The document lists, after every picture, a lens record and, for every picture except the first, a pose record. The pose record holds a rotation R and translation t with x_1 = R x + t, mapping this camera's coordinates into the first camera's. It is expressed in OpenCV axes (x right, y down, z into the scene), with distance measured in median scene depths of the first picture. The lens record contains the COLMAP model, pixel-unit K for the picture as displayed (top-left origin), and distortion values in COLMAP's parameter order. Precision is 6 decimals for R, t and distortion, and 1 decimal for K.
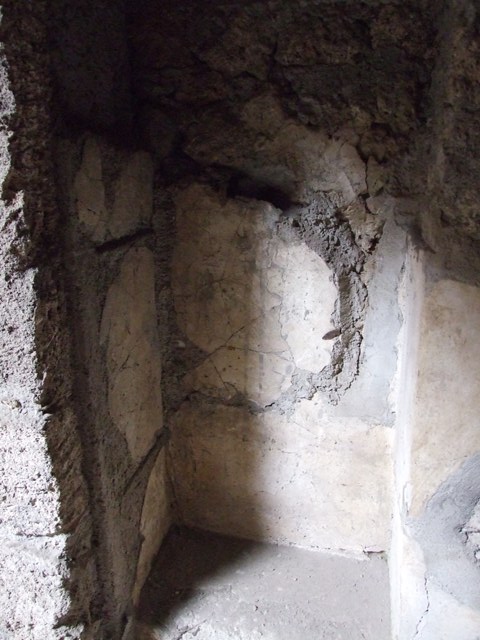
lens RADIAL K [[517.8, 0, 236.8], [0, 517.8, 321.1], [0, 0, 1]] dist [-0.052891, 0.042565]
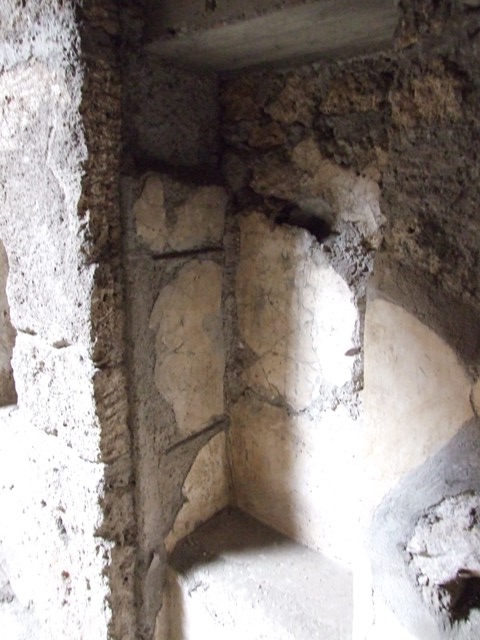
lens RADIAL K [[517.8, 0, 236.8], [0, 517.8, 319.9], [0, 0, 1]] dist [-0.052891, 0.042565]
pose [[0.895799, 0.117075, -0.428763, 0.470027], [-0.146557, 0.988537, -0.036272, 0.037361], [0.419601, 0.095331, 0.902689, -0.100438]]
